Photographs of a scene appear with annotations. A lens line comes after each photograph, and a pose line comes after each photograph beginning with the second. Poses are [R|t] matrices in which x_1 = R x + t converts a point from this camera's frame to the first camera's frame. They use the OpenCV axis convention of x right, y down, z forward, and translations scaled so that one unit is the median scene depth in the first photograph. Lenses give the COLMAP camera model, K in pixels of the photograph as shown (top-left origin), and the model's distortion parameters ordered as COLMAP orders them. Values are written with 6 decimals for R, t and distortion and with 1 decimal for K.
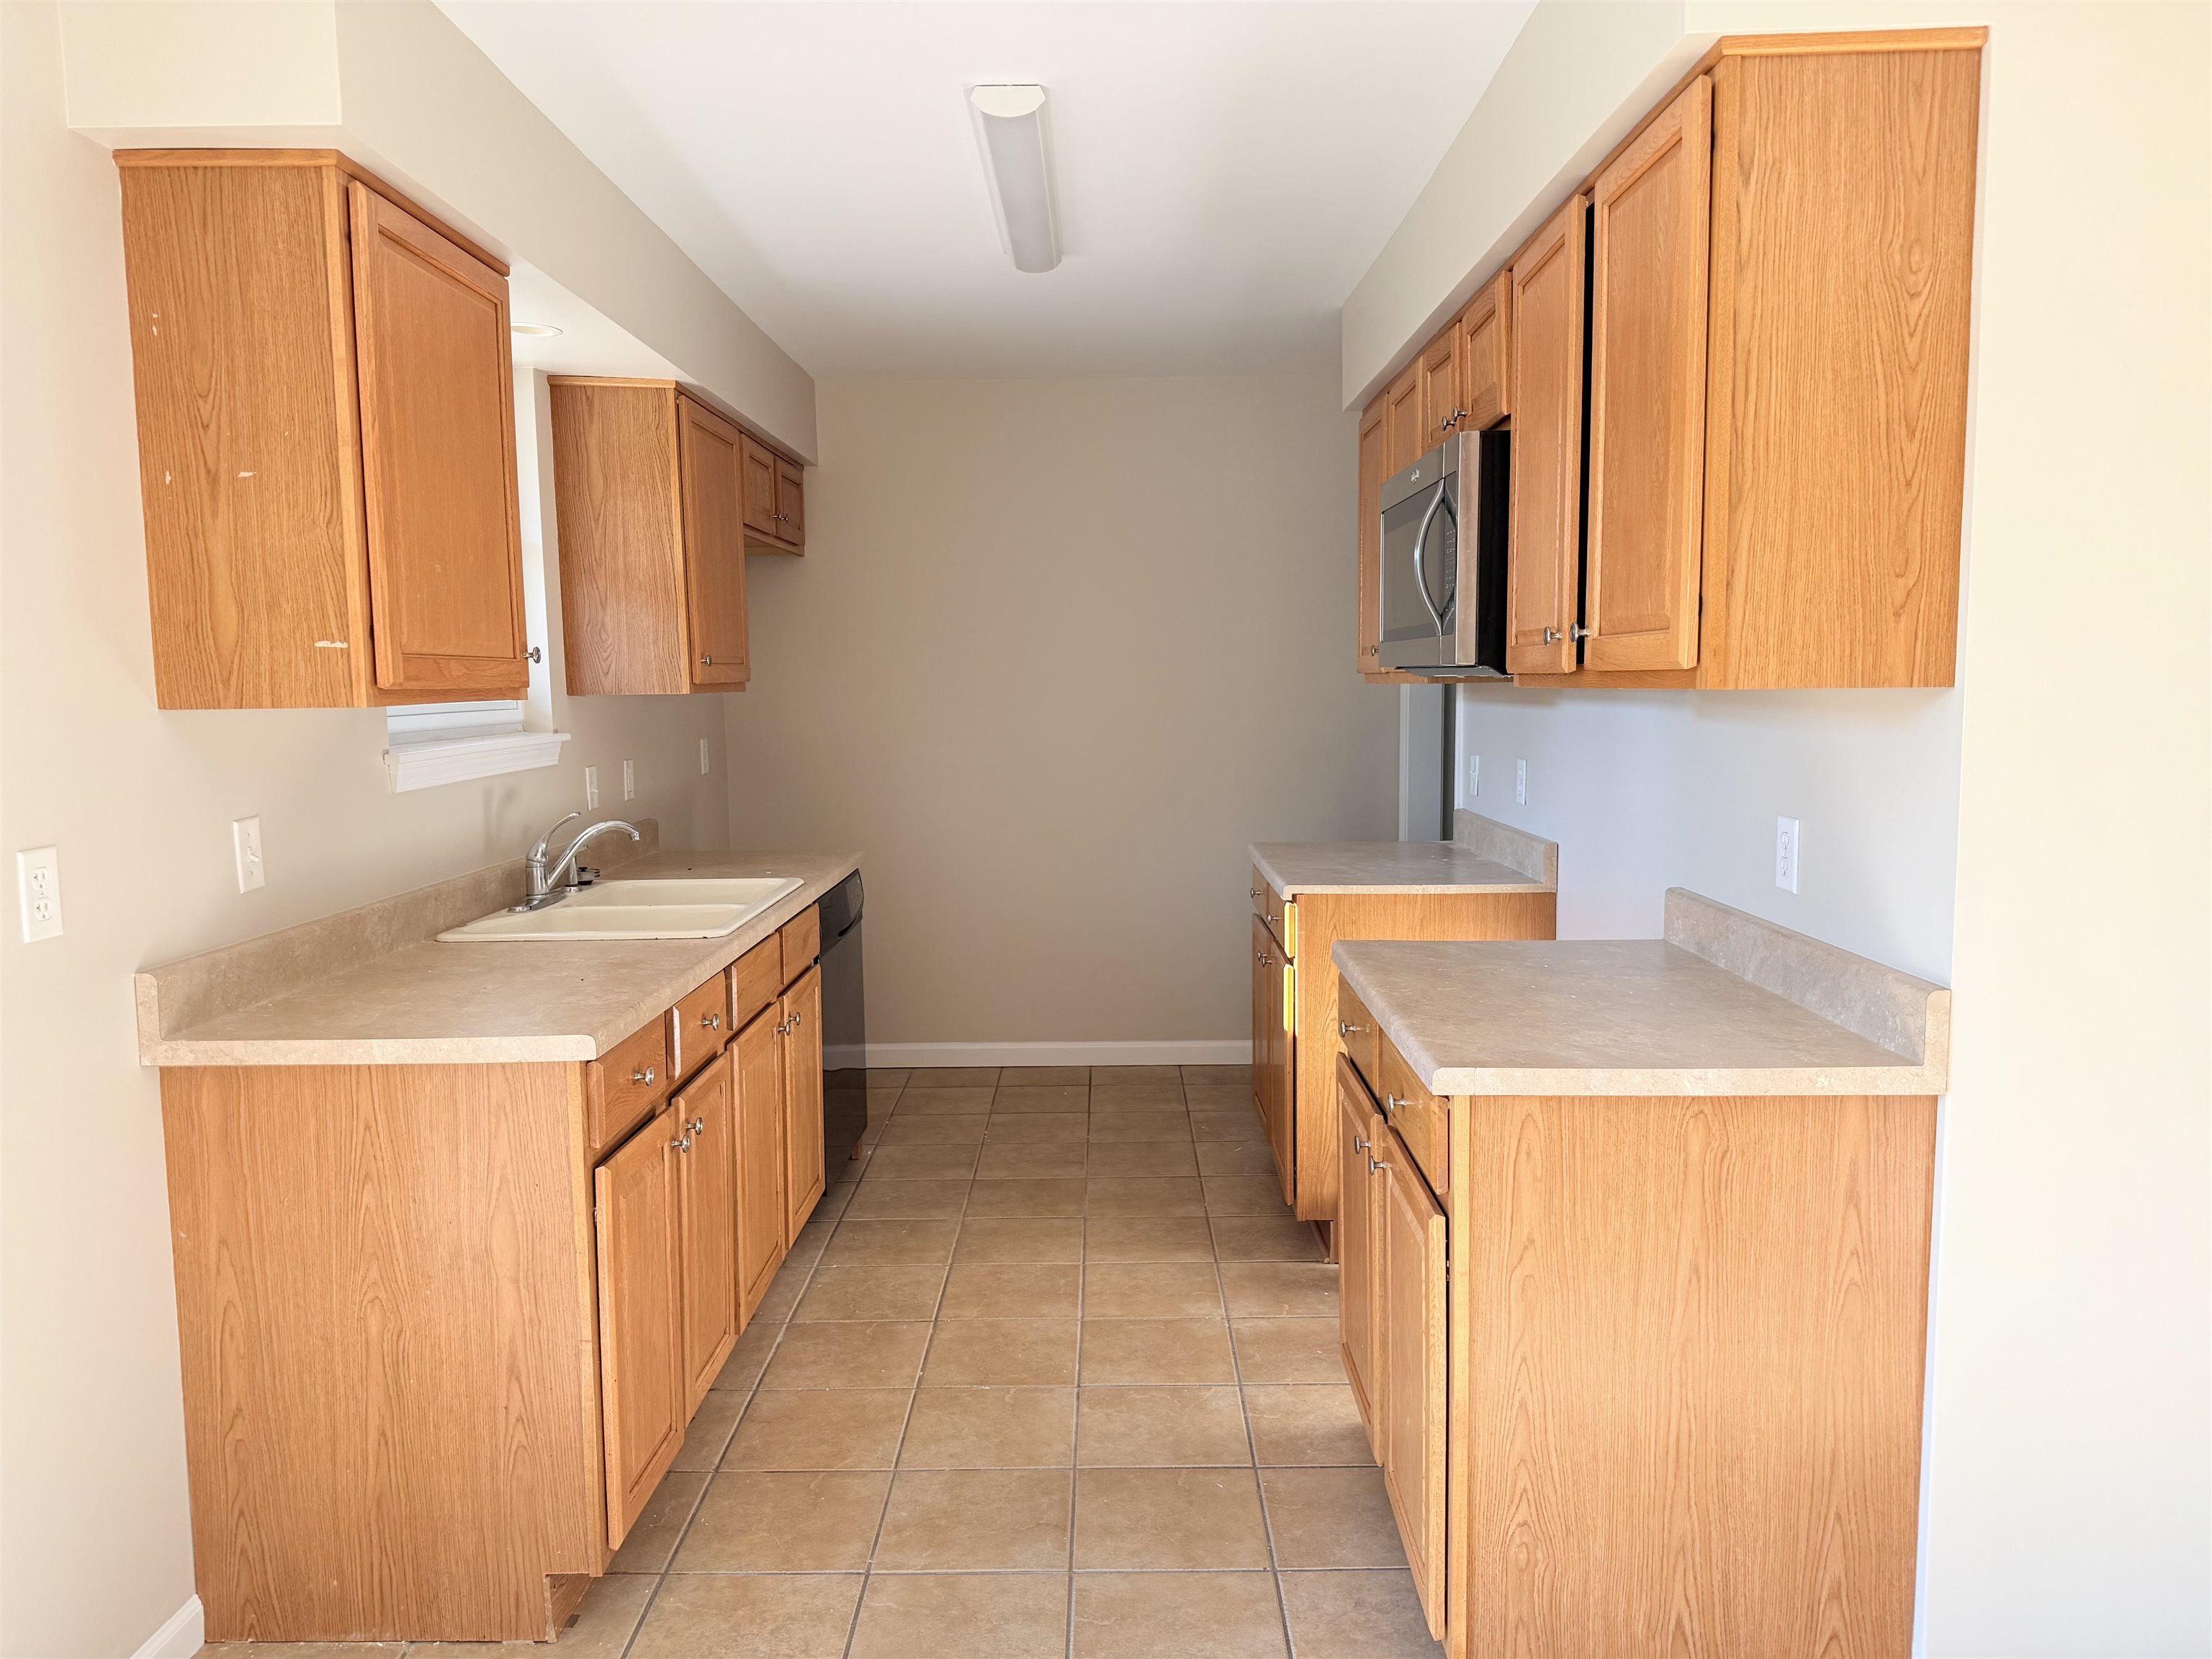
lens RADIAL K [[1568.5, 0, 1106.0], [0, 1568.5, 829.5], [0, 0, 1]] dist [0.039091, -0.055285]
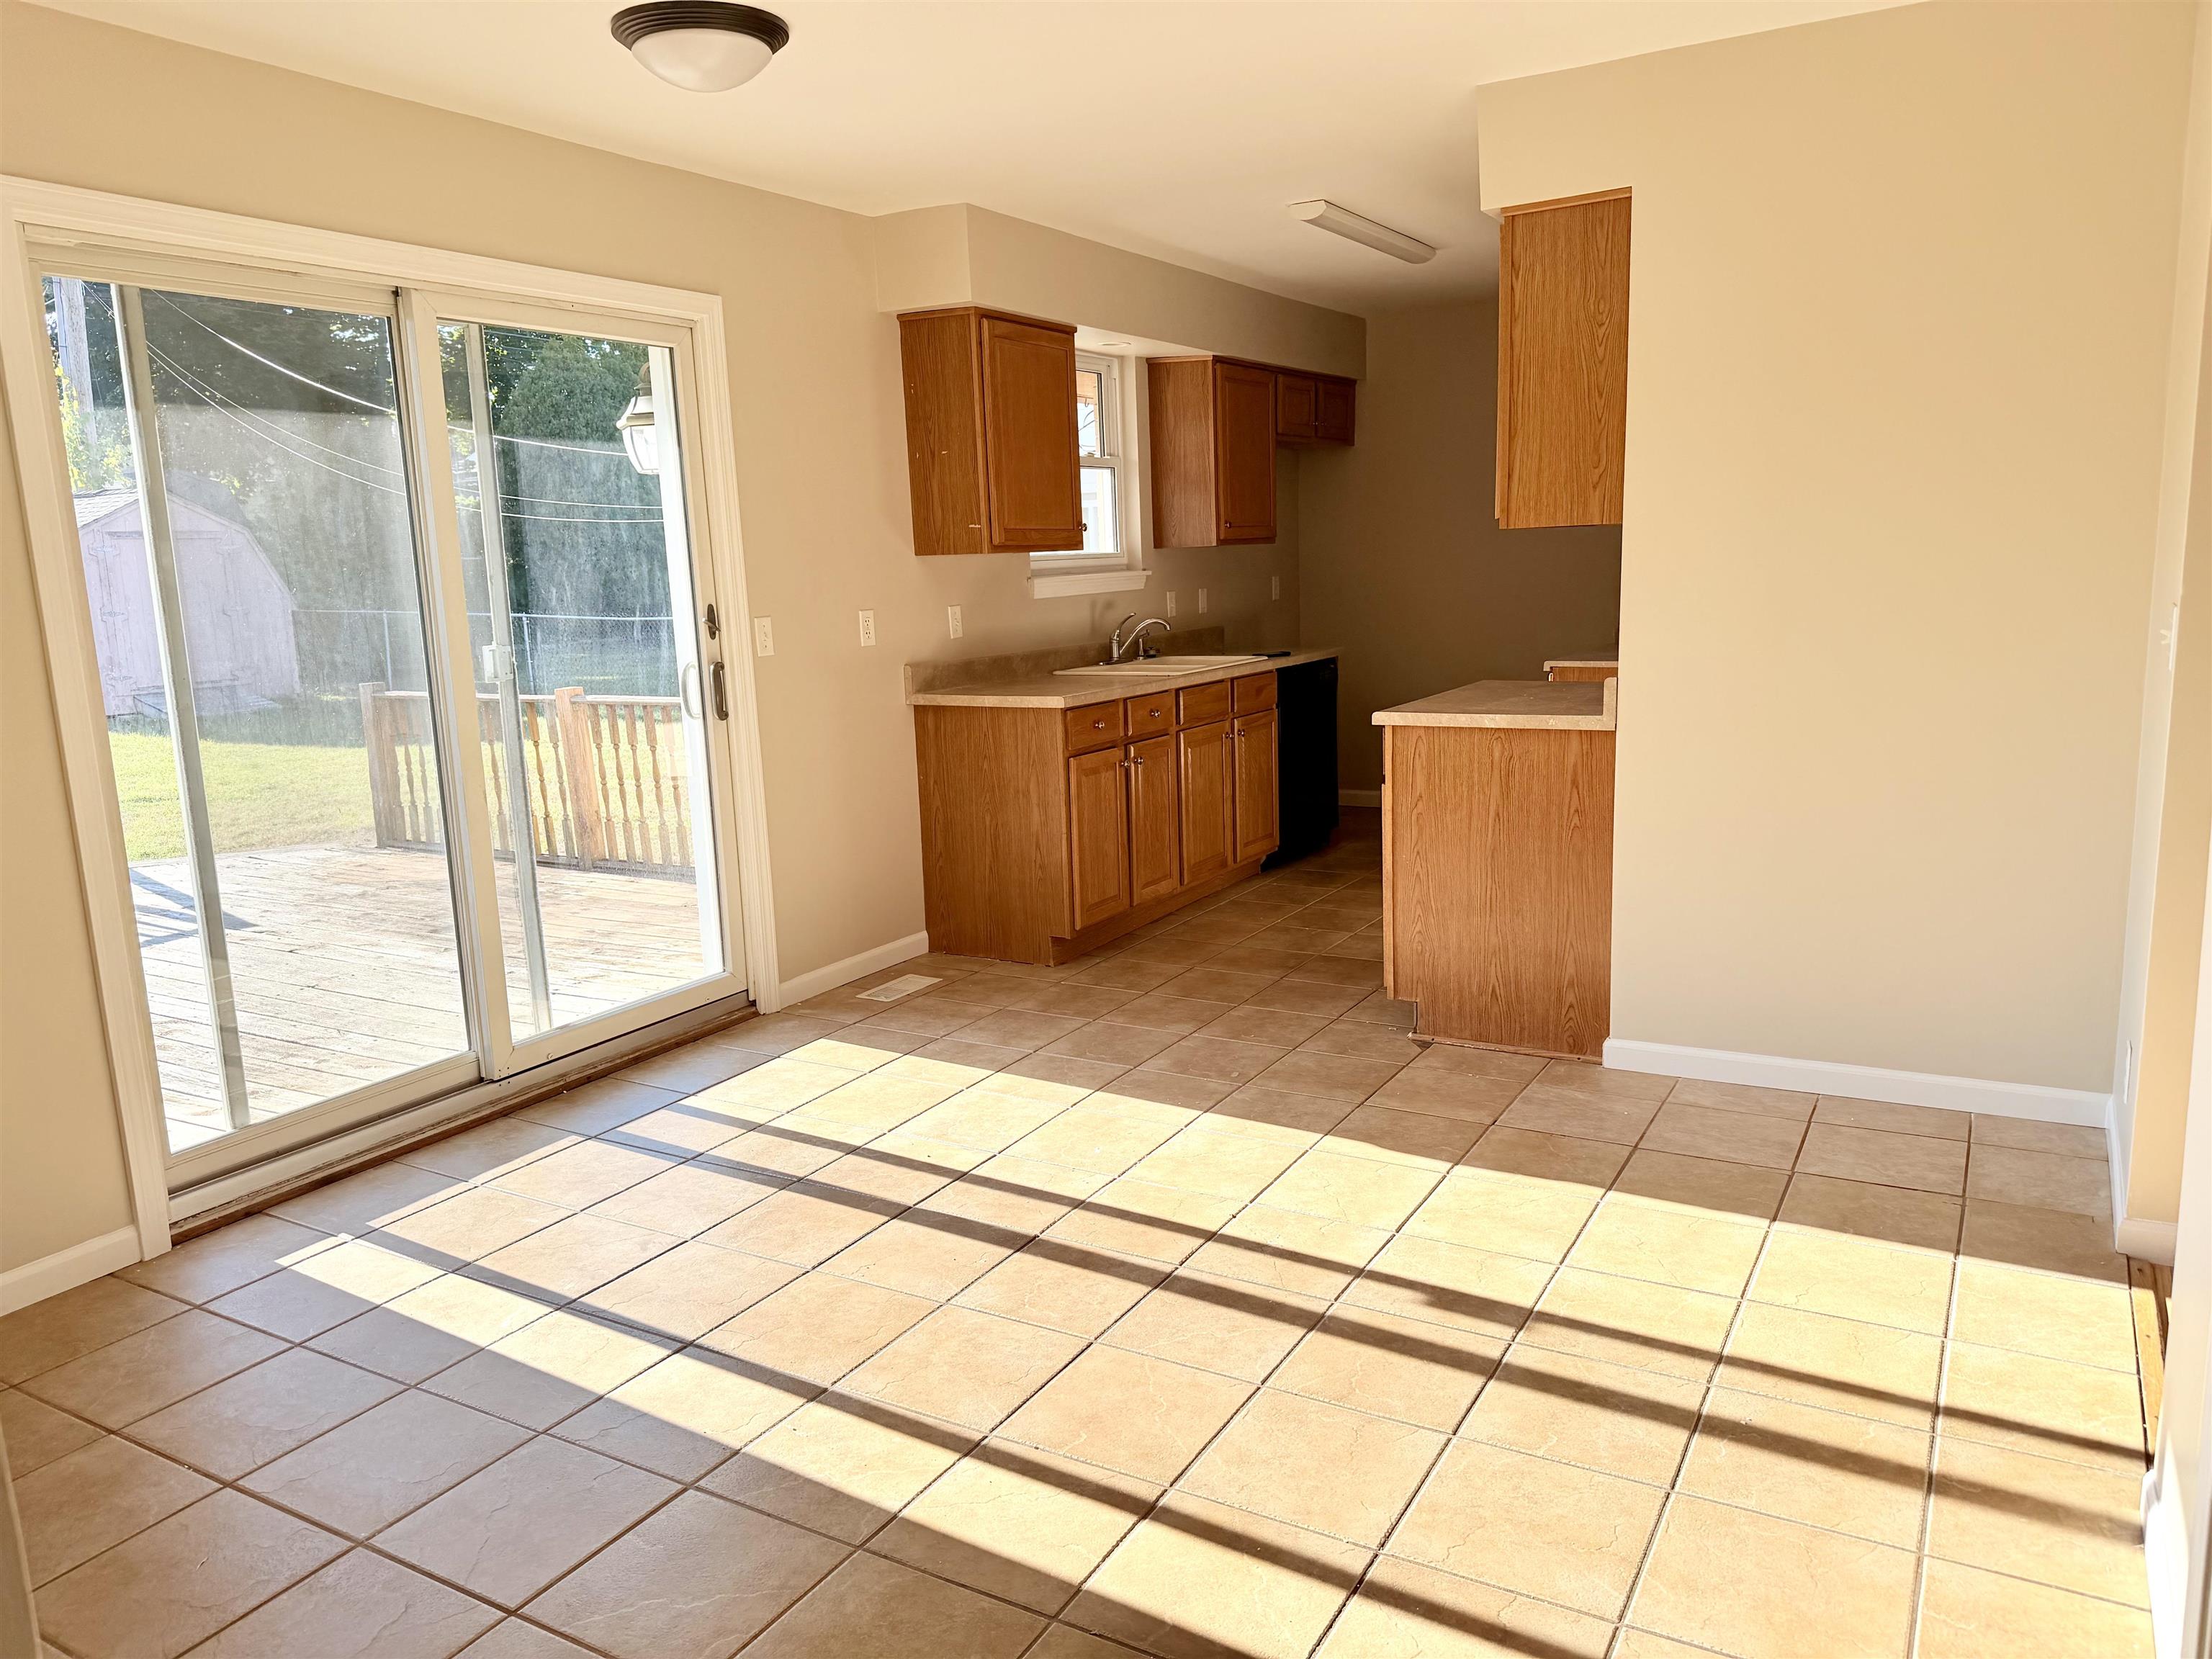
lens RADIAL K [[1558.4, 0, 1106.0], [0, 1558.4, 829.5], [0, 0, 1]] dist [0.172497, -0.365698]
pose [[0.864641, 0.069192, -0.497603, 0.852648], [-0.024742, 0.995133, 0.095384, 0.102389], [0.501781, -0.070161, 0.862145, -0.922011]]
